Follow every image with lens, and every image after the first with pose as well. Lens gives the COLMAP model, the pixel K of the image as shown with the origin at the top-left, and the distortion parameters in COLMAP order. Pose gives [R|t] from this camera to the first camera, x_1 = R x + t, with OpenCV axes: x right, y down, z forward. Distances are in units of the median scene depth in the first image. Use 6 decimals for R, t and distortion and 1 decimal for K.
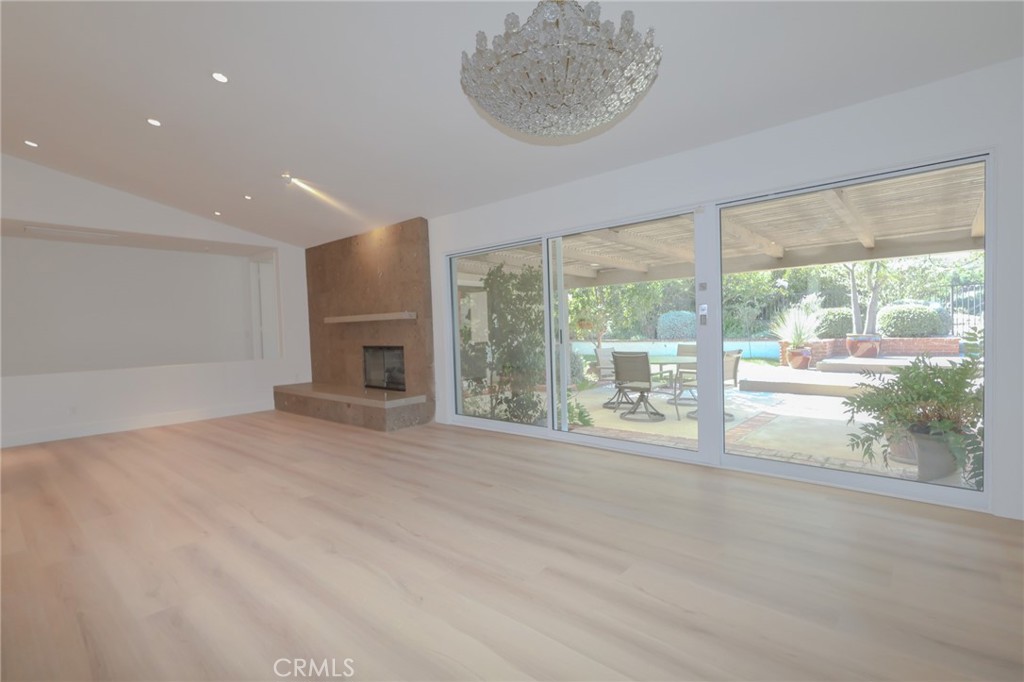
lens RADIAL K [[483.4, 0, 509.3], [0, 483.4, 341.2], [0, 0, 1]] dist [-0.000080, 0.000067]
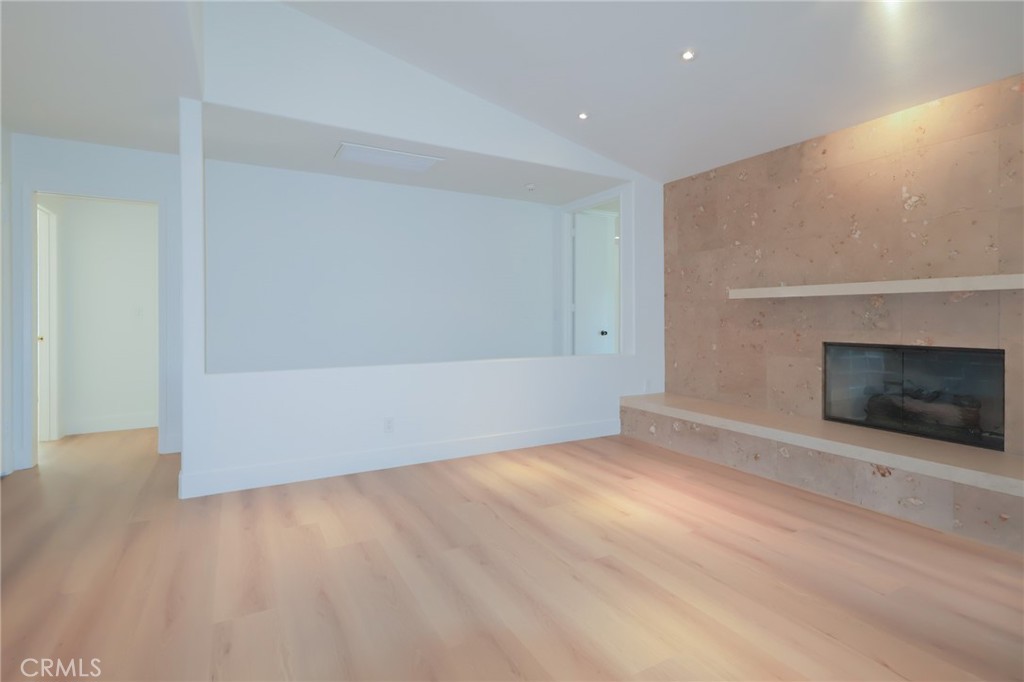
lens RADIAL K [[481.2, 0, 515.7], [0, 481.2, 315.7], [0, 0, 1]] dist [0.018579, 0.000210]
pose [[0.951460, 0.019823, -0.307134, -0.452819], [-0.024927, 0.999609, -0.012704, -0.003641], [0.306762, 0.019743, 0.951581, 0.370288]]
